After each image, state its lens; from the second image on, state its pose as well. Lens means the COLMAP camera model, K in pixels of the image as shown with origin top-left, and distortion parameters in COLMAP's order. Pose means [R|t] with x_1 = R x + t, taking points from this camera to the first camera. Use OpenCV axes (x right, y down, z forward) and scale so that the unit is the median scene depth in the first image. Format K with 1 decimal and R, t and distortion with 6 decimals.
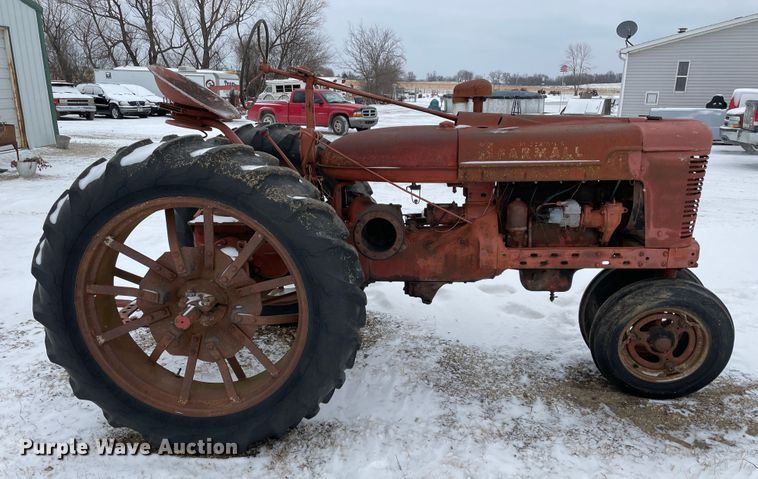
lens RADIAL K [[585.8, 0, 392.6], [0, 585.8, 273.0], [0, 0, 1]] dist [0.091410, -0.119437]
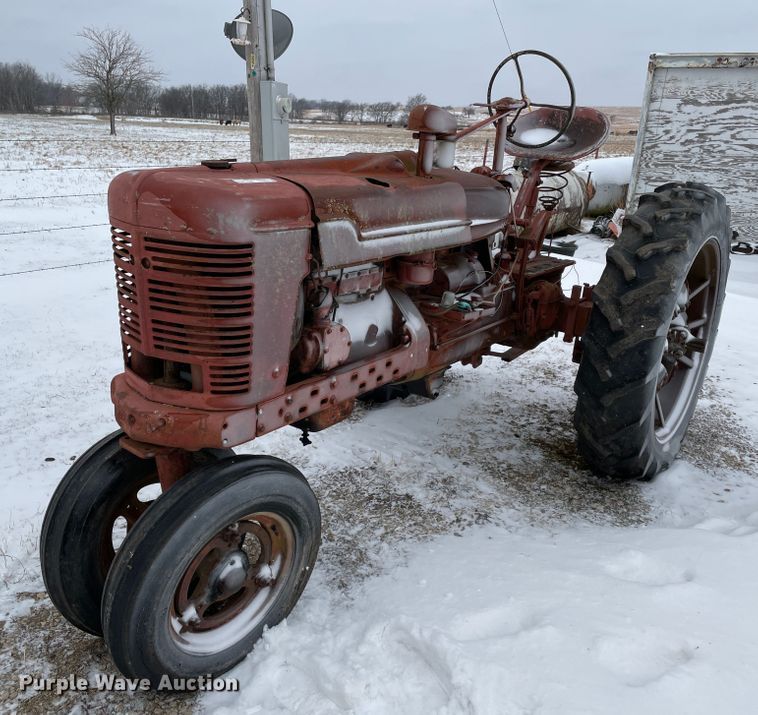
lens RADIAL K [[748.8, 0, 378.1], [0, 748.8, 368.6], [0, 0, 1]] dist [0.055181, -0.036626]
pose [[-0.536421, 0.238569, -0.809529, 0.949967], [-0.303823, 0.840311, 0.448965, -0.452839], [0.787365, 0.486788, -0.378278, 1.453383]]
